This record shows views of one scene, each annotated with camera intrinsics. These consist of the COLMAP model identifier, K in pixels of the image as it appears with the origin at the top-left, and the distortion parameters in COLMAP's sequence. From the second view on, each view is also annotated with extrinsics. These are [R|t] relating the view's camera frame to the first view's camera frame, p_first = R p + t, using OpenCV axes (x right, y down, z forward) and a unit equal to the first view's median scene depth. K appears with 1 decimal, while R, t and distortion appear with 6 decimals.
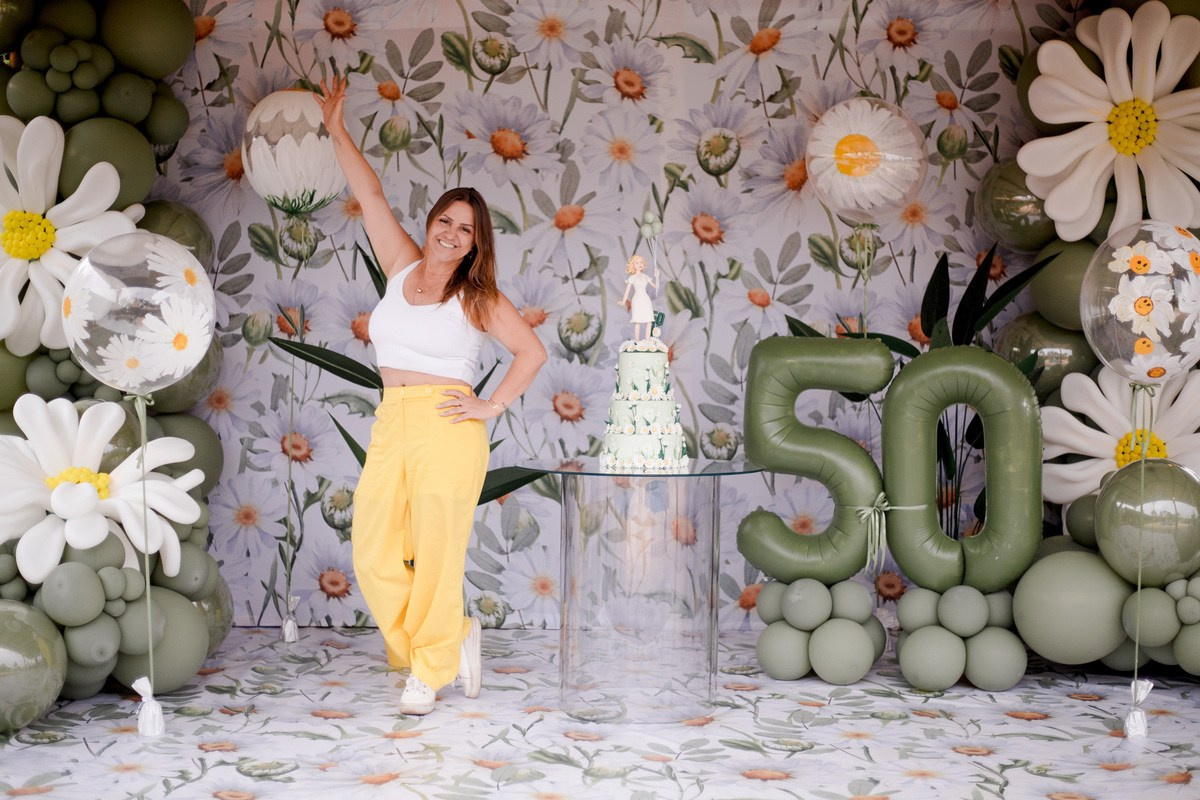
lens RADIAL K [[1738.3, 0, 609.5], [0, 1738.3, 387.5], [0, 0, 1]] dist [-0.117244, 0.004306]
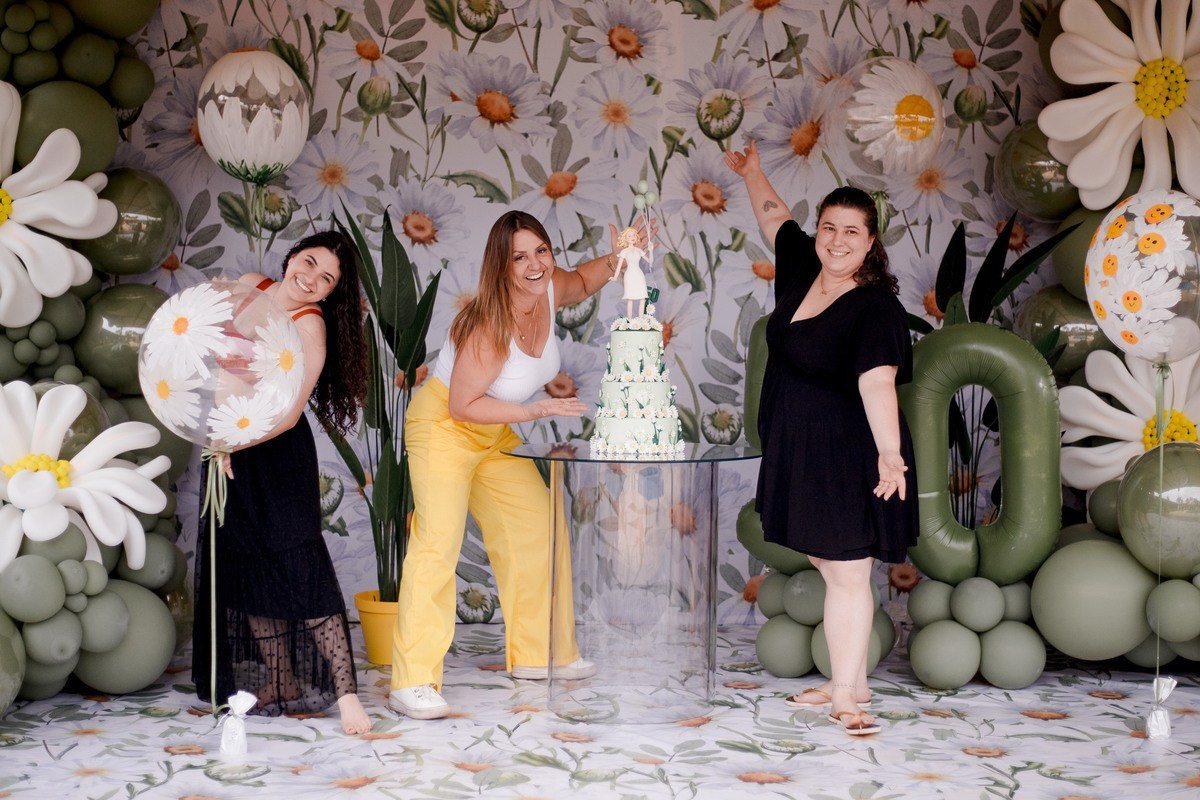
lens RADIAL K [[1886.4, 0, 619.1], [0, 1886.4, 384.4], [0, 0, 1]] dist [-0.109880, -0.030480]
pose [[0.999997, -0.002284, -0.000392, 0.008447], [0.002289, 0.999924, 0.012146, -0.002709], [0.000364, -0.012147, 0.999926, -0.017564]]
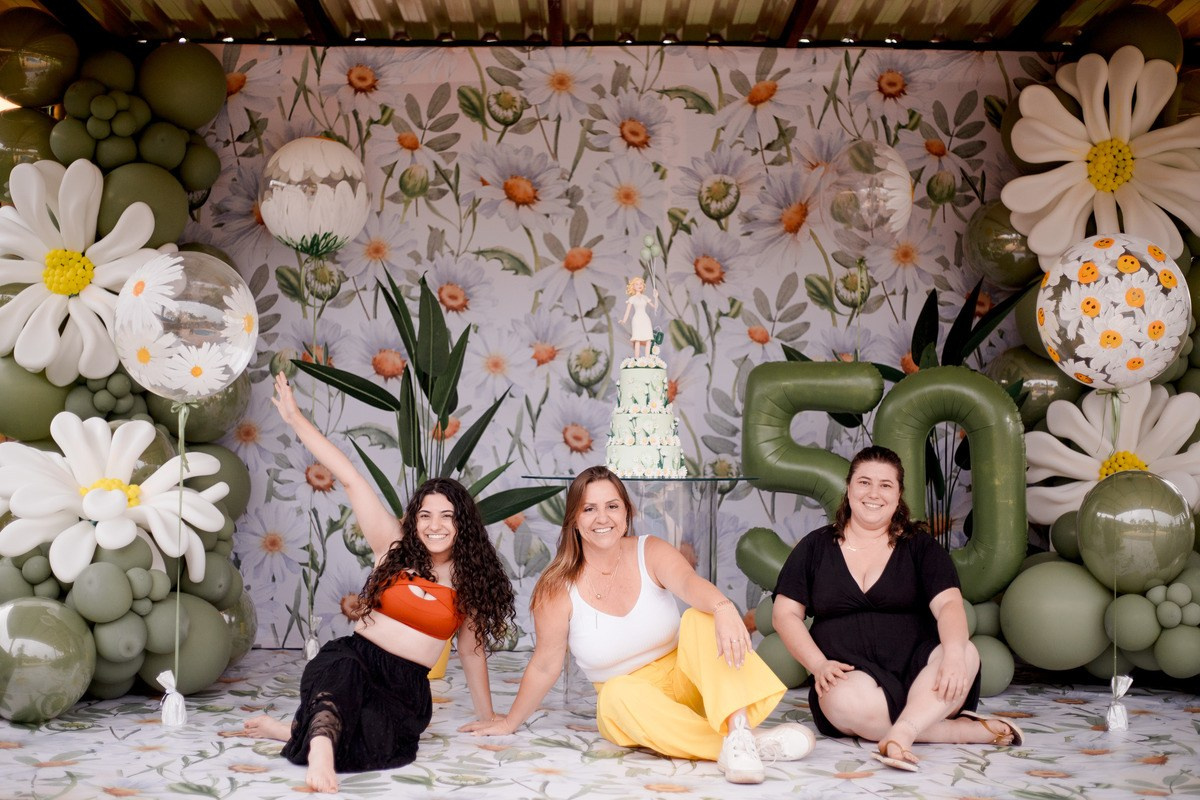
lens RADIAL K [[1670.3, 0, 593.2], [0, 1670.3, 405.3], [0, 0, 1]] dist [-0.114207, -0.002955]
pose [[0.999641, -0.003236, -0.026604, 0.012871], [0.001899, 0.998742, -0.050117, 0.042233], [0.026733, 0.050048, 0.998389, -0.010602]]
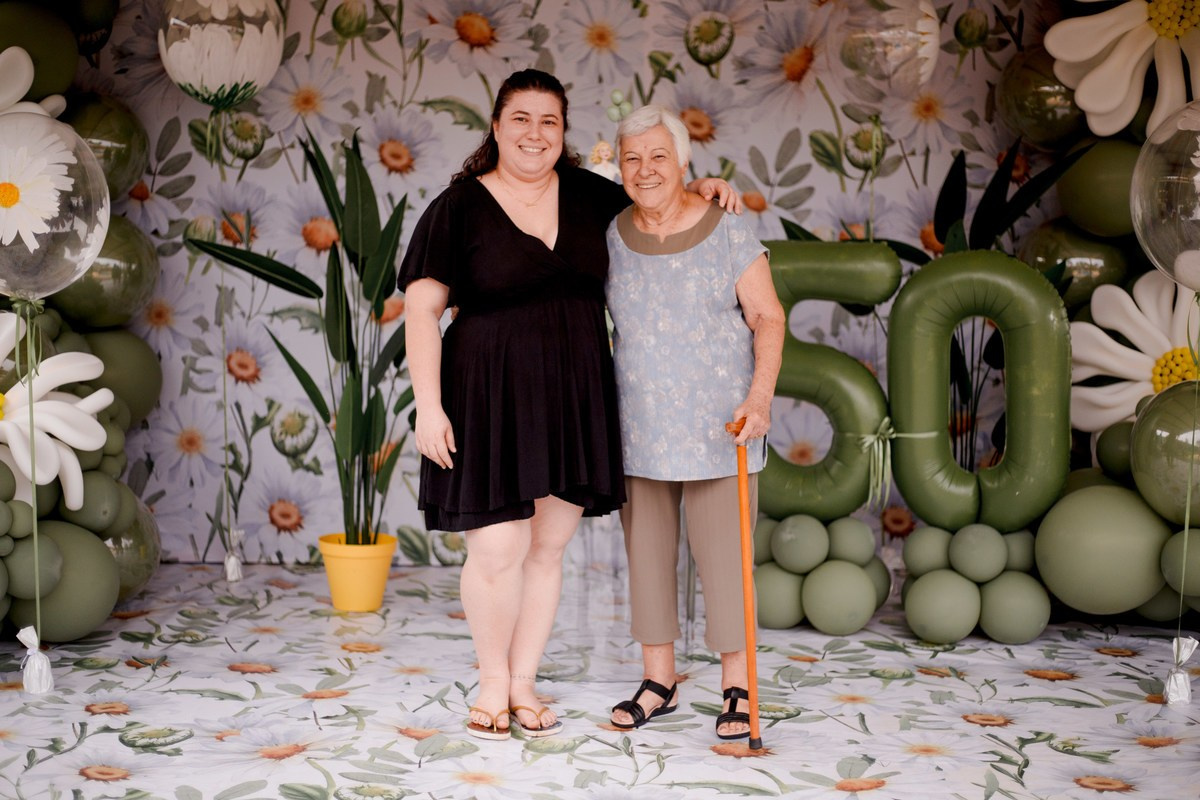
lens RADIAL K [[1676.0, 0, 600.0], [0, 1676.0, 400.0], [0, 0, 1]] dist [-0.114376, -0.012231]
pose [[0.999717, 0.003093, -0.023588, 0.027521], [-0.001963, 0.998856, 0.047778, 0.009938], [0.023709, -0.047719, 0.998579, 0.130866]]
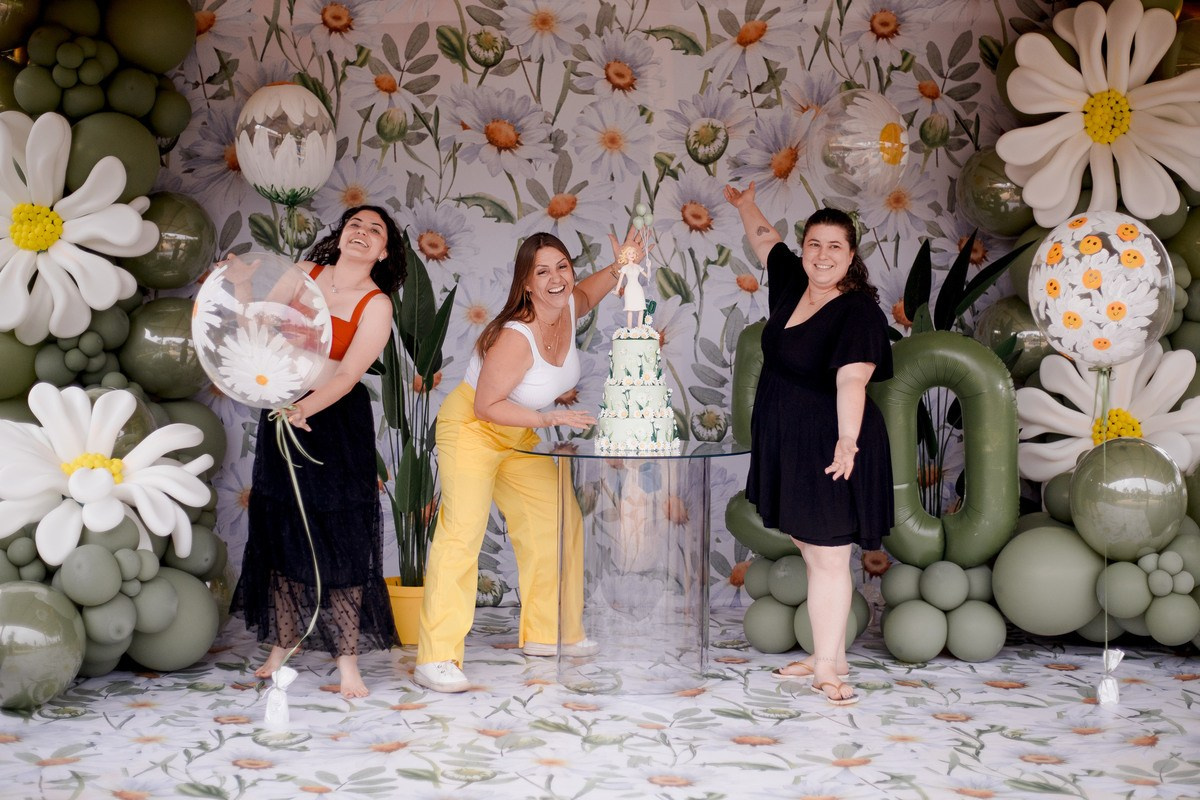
lens RADIAL K [[1788.2, 0, 622.4], [0, 1788.2, 371.3], [0, 0, 1]] dist [-0.119259, 0.022029]
pose [[0.999883, -0.006189, 0.013975, -0.002925], [0.006131, 0.999972, 0.004194, -0.004440], [-0.014000, -0.004107, 0.999894, -0.057812]]
